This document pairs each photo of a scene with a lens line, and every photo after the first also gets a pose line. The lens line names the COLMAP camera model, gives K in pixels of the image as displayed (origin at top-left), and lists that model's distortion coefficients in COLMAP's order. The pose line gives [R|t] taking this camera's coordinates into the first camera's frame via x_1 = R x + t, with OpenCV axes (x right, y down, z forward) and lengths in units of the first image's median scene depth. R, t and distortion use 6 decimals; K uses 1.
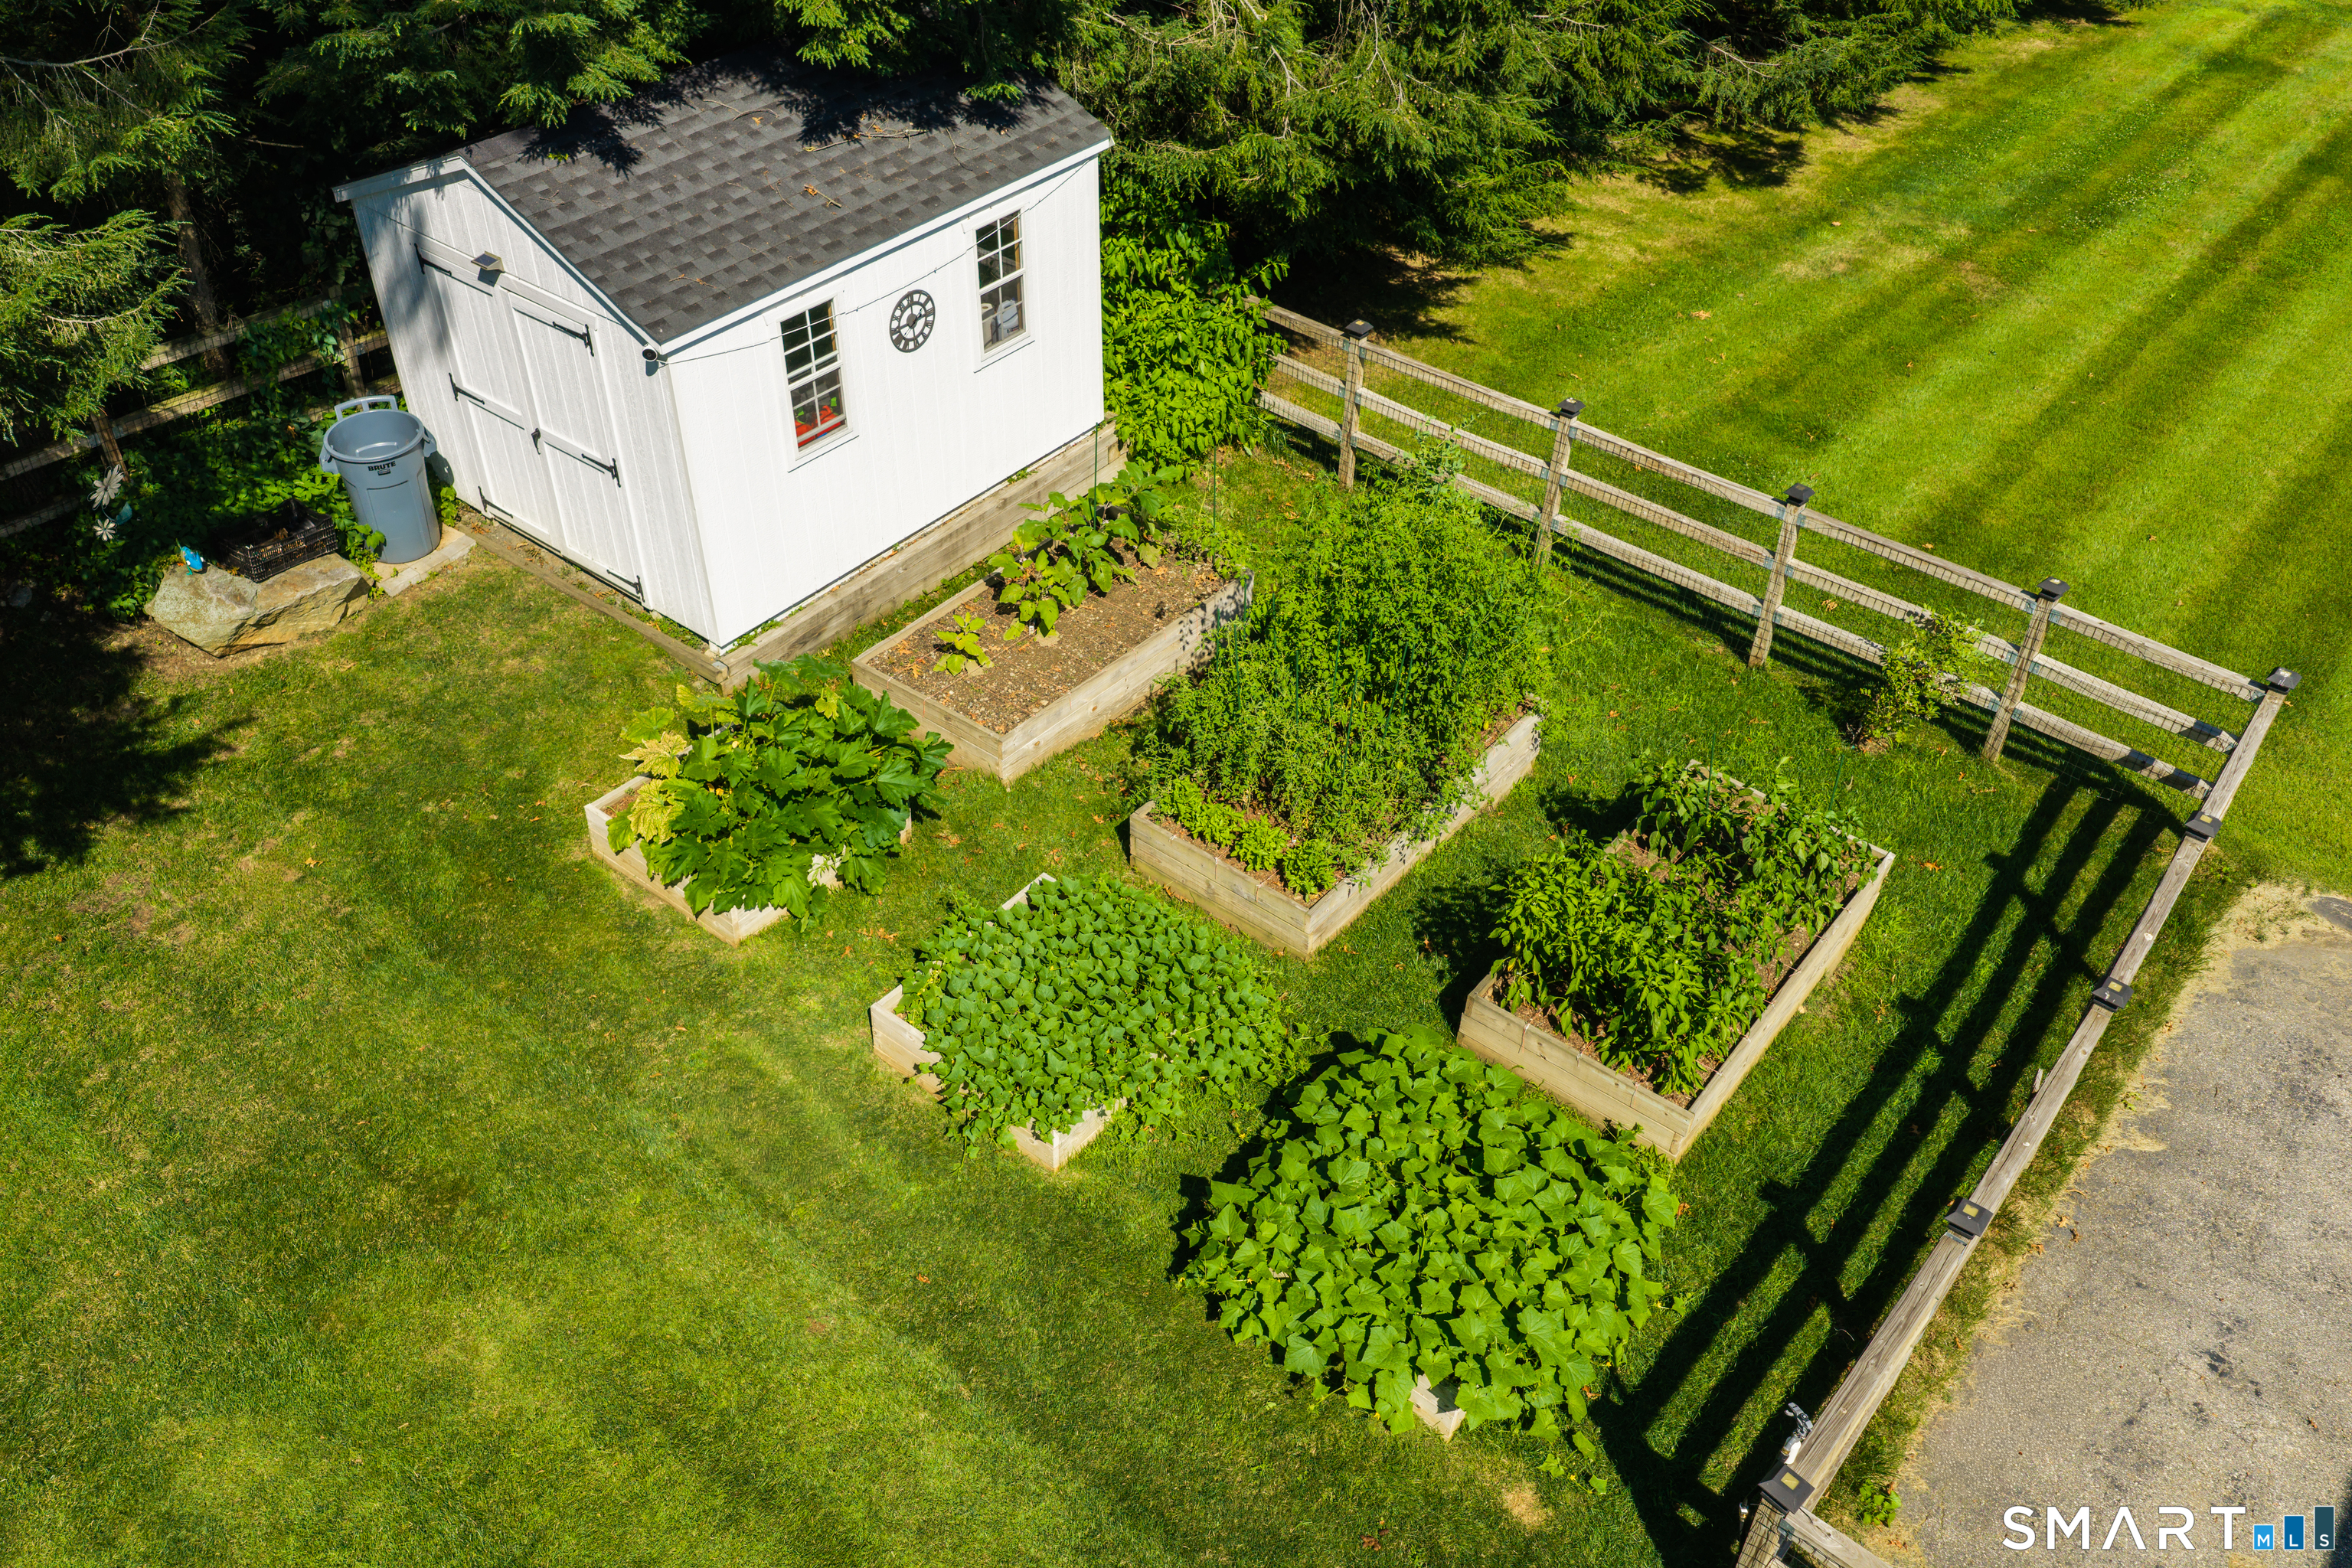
lens RADIAL K [[1943.7, 0, 1176.0], [0, 1943.7, 784.0], [0, 0, 1]] dist [0.013400, -0.015225]
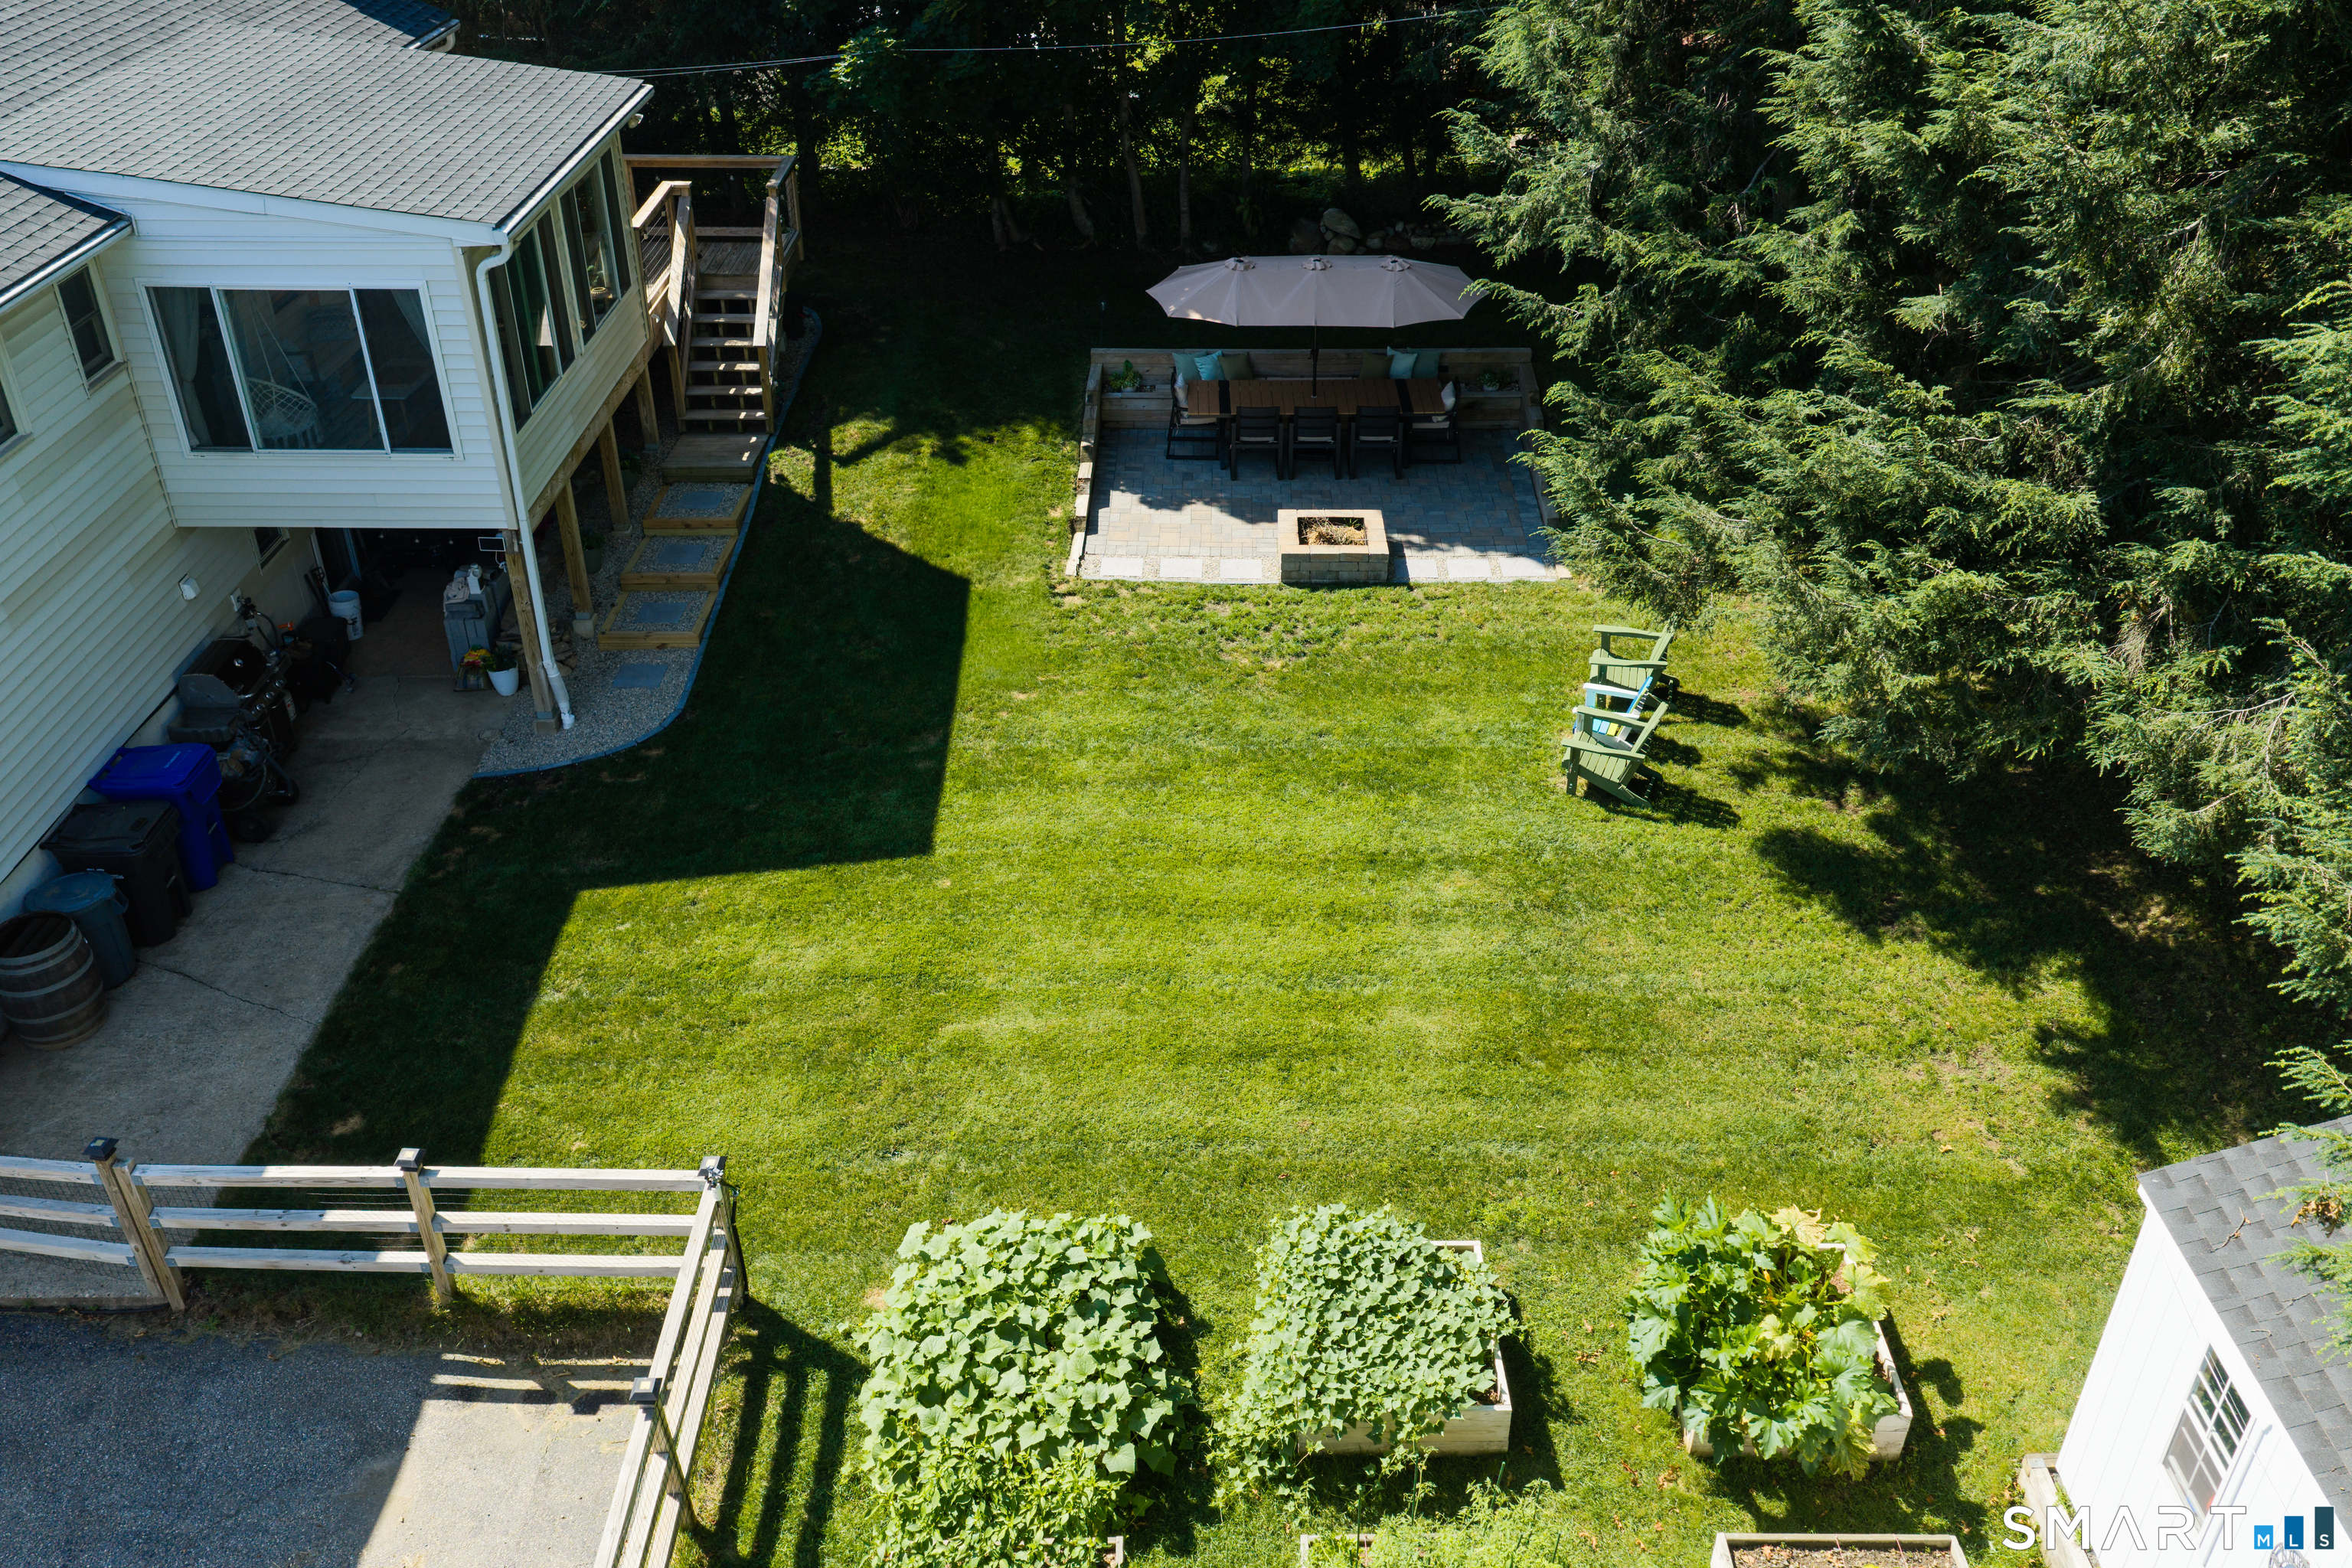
lens RADIAL K [[1919.7, 0, 1178.5], [0, 1919.7, 777.1], [0, 0, 1]] dist [0.004141, -0.004823]
pose [[-0.774249, 0.335789, -0.536455, 0.462458], [-0.412403, 0.375281, 0.830113, -0.783357], [0.480064, 0.863950, -0.152080, 0.682645]]
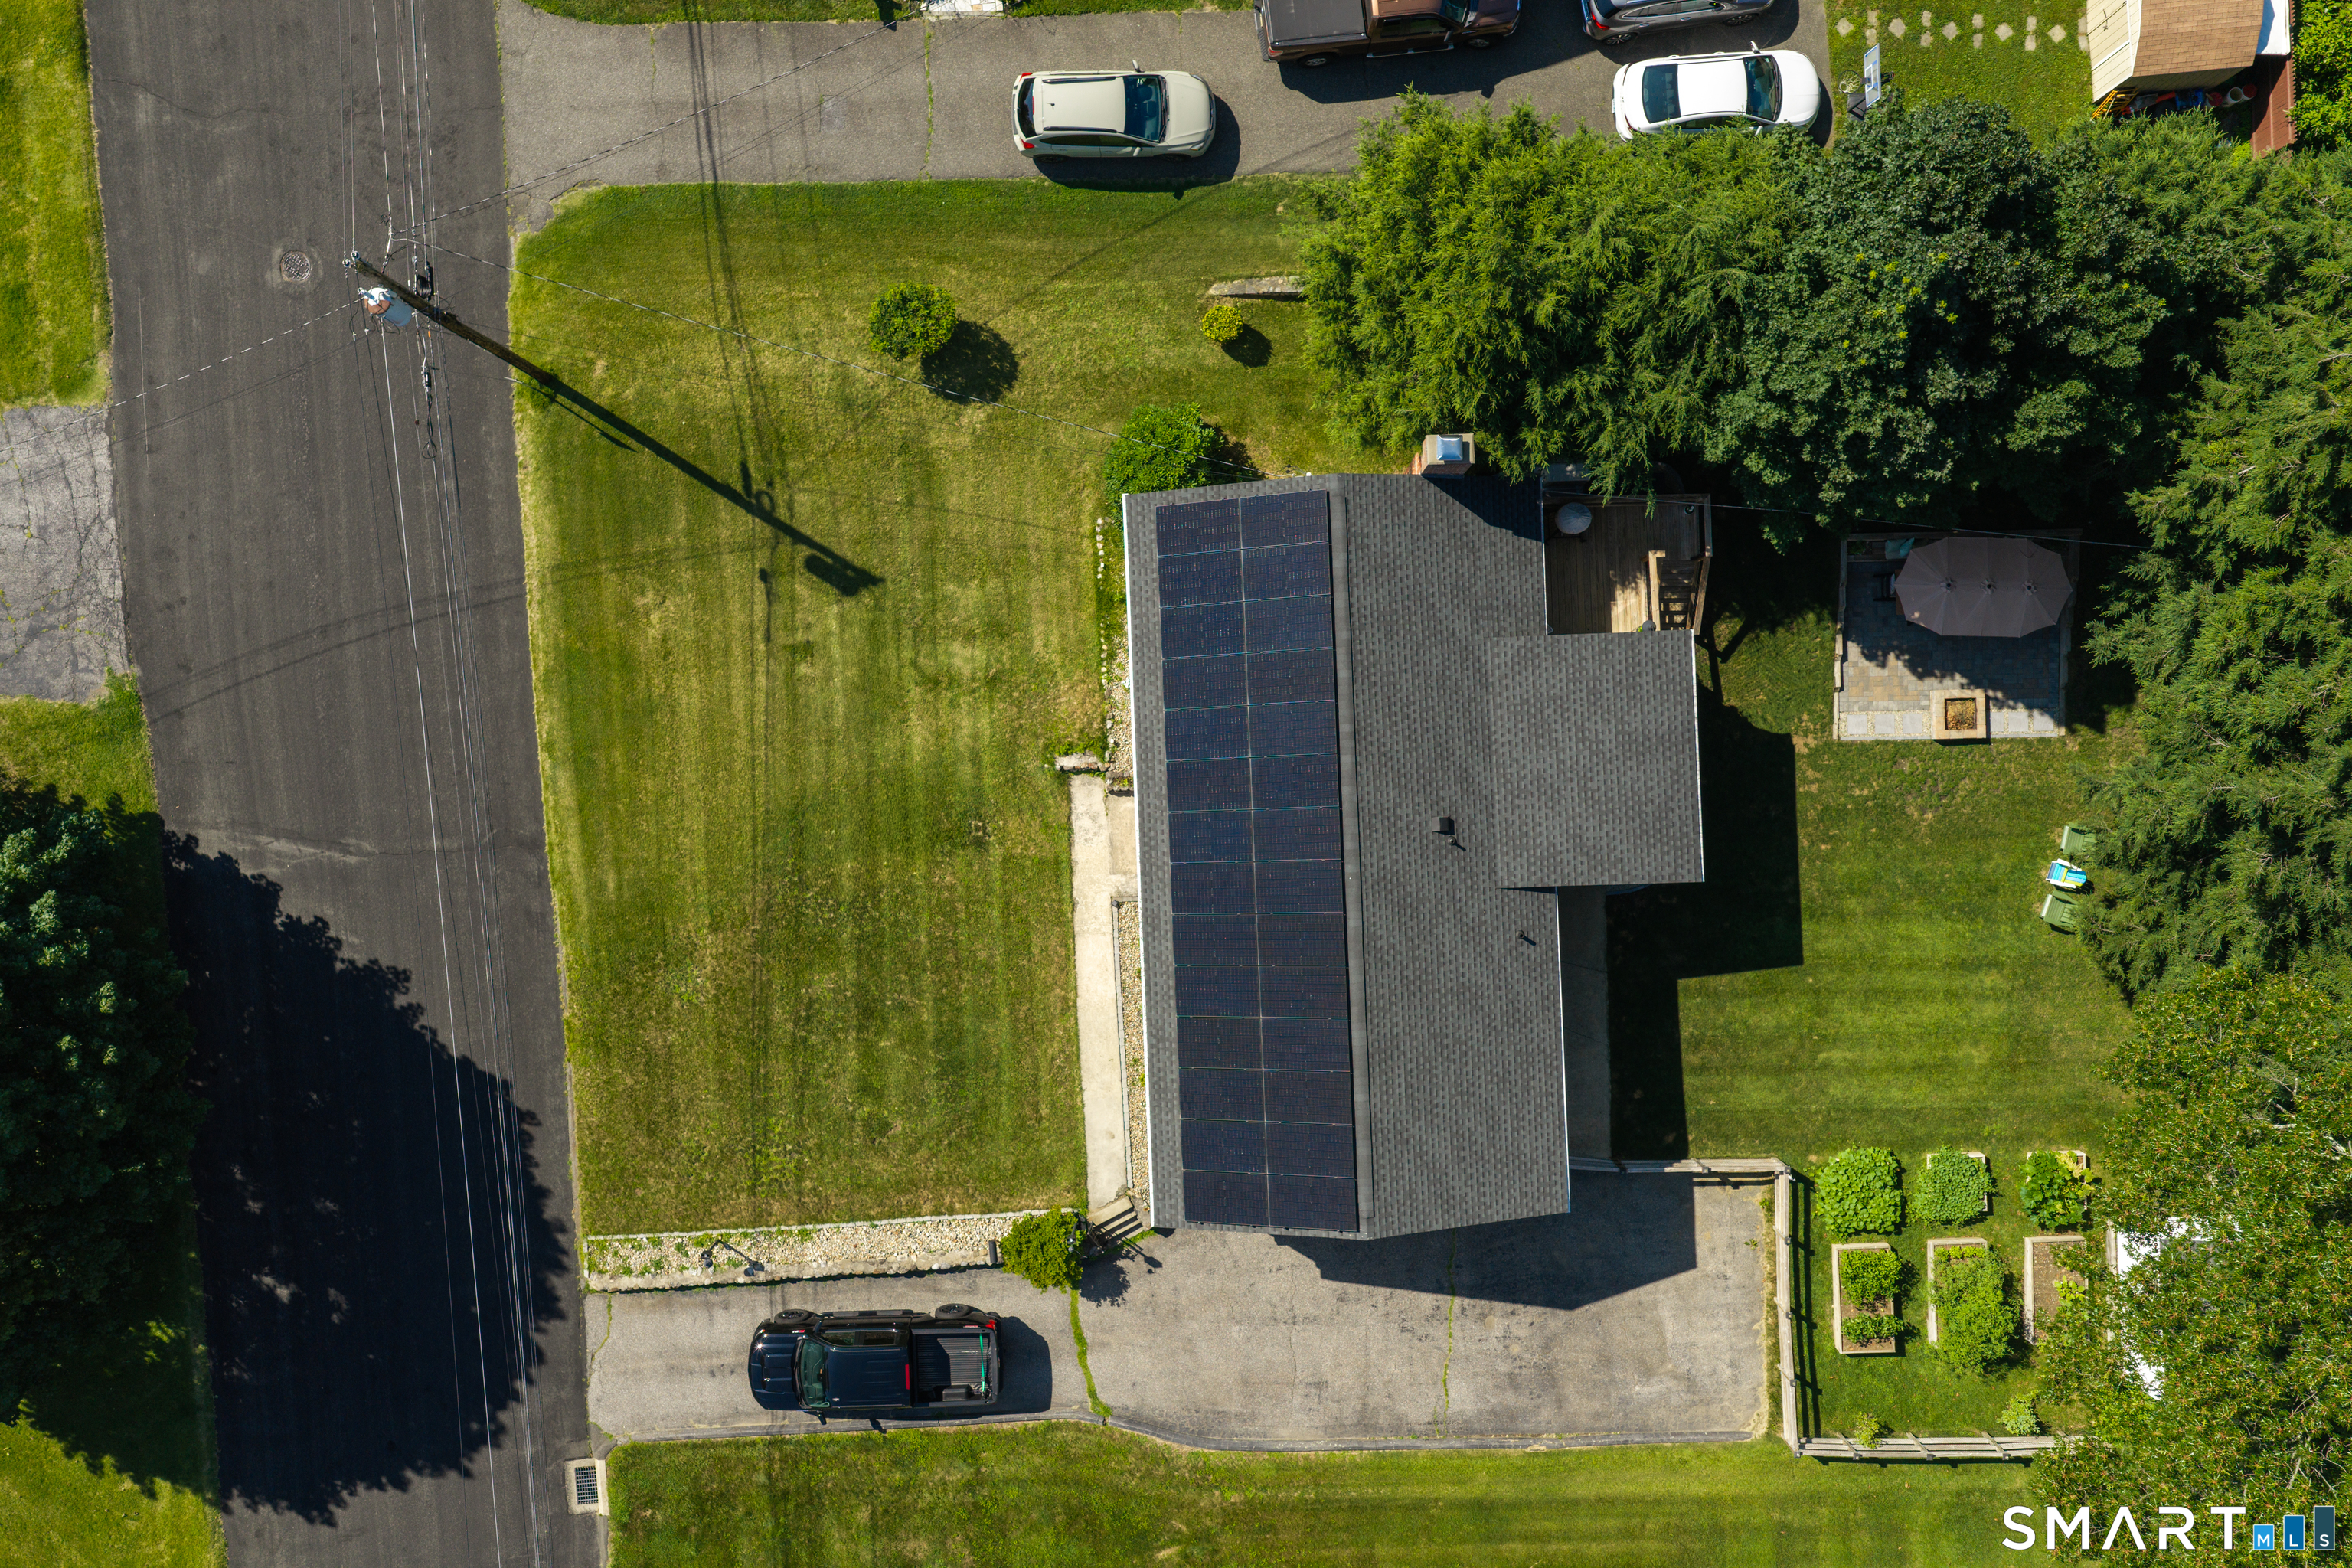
lens RADIAL K [[1919.7, 0, 1178.5], [0, 1919.7, 777.1], [0, 0, 1]] dist [0.004141, -0.004823]
pose [[-0.748759, 0.662835, 0.003166, 0.551079], [-0.431774, -0.491359, 0.756398, -1.705059], [0.502922, 0.564993, 0.654104, -2.849986]]
